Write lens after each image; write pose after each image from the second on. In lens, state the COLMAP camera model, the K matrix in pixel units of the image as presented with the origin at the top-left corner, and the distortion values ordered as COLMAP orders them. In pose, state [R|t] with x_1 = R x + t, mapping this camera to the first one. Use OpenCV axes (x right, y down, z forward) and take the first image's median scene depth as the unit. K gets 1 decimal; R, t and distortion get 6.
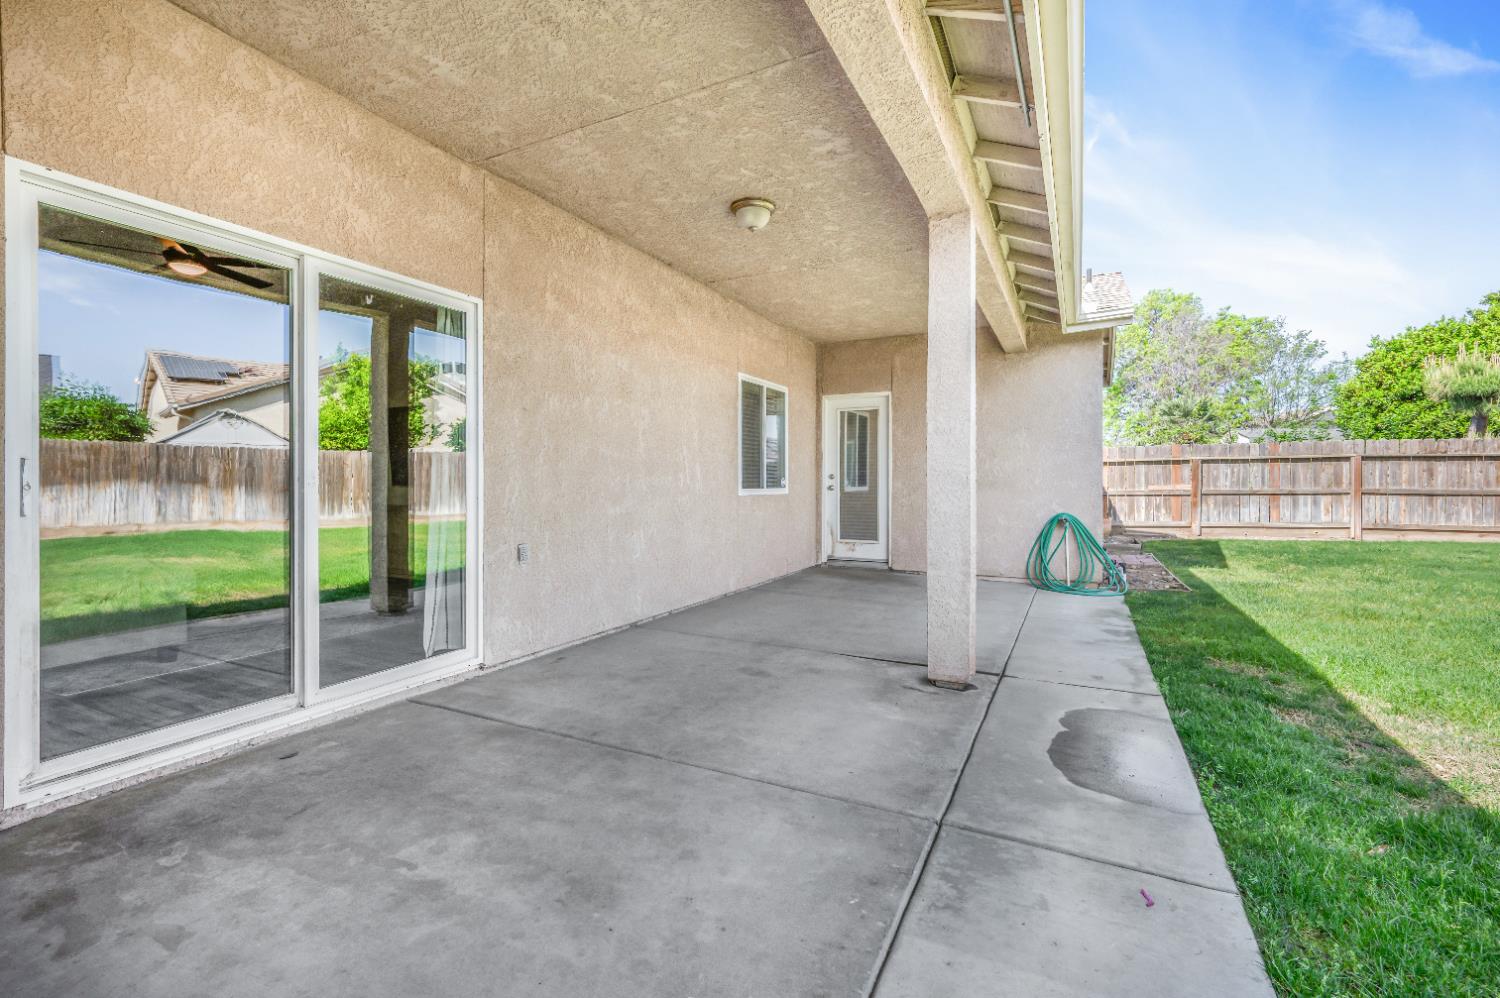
lens RADIAL K [[649.3, 0, 746.7], [0, 649.3, 487.7], [0, 0, 1]] dist [-0.009146, 0.006969]
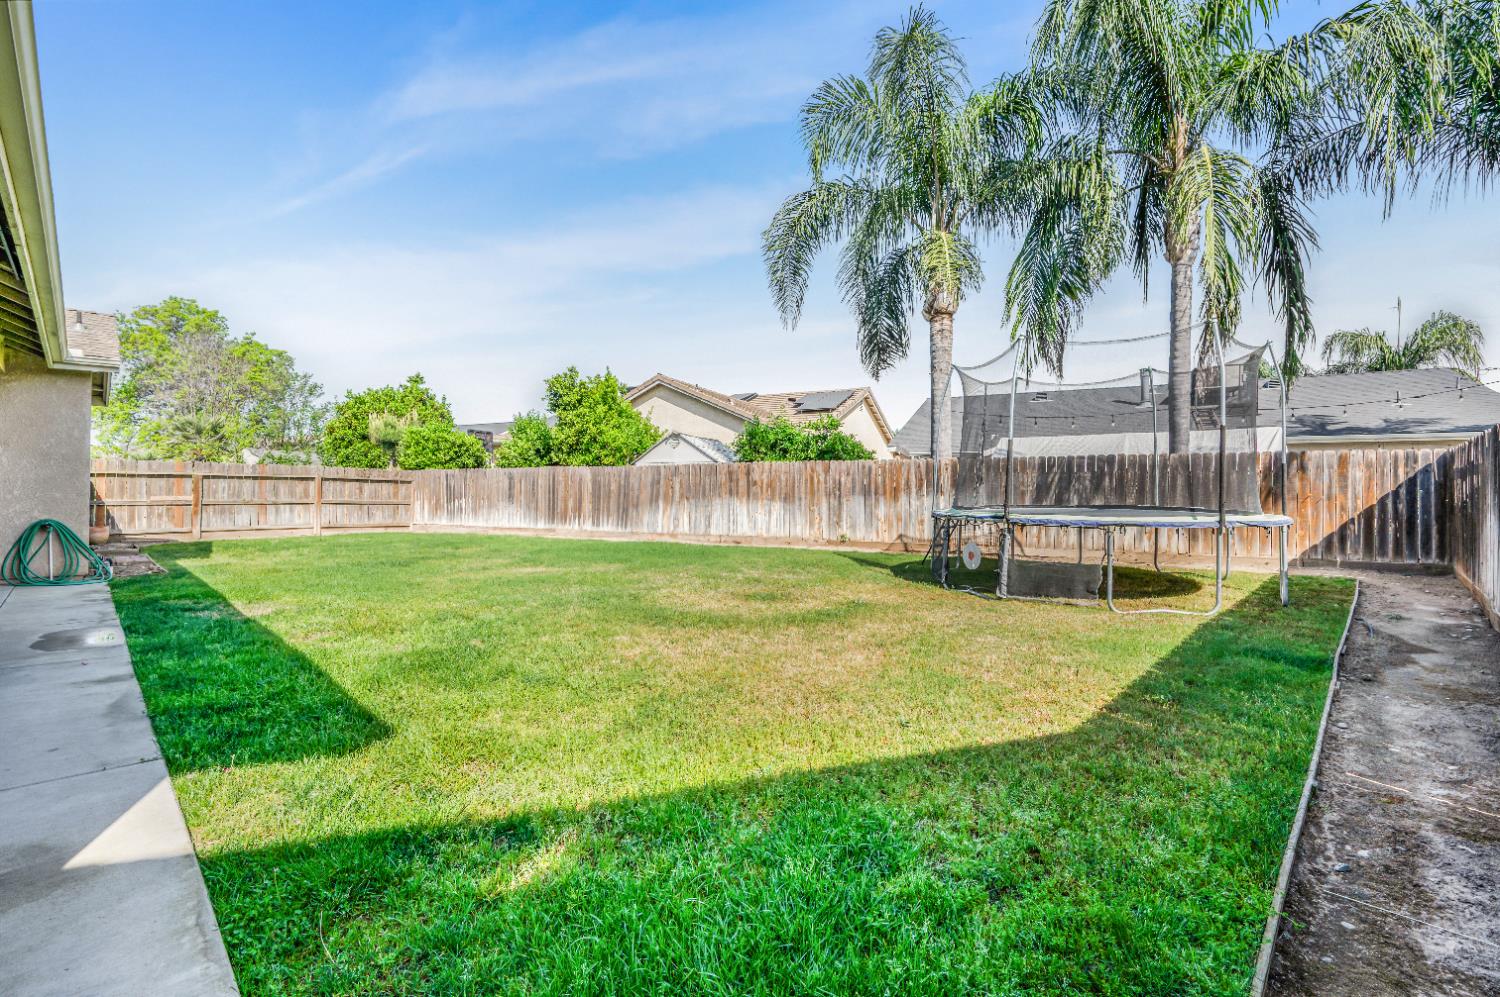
lens RADIAL K [[649.3, 0, 743.4], [0, 649.3, 497.2], [0, 0, 1]] dist [-0.009146, 0.006969]
pose [[0.293834, 0.009352, 0.955811, -0.145251], [-0.005920, 0.999951, -0.007964, 0.000601], [-0.955838, -0.003318, 0.293875, -0.303990]]
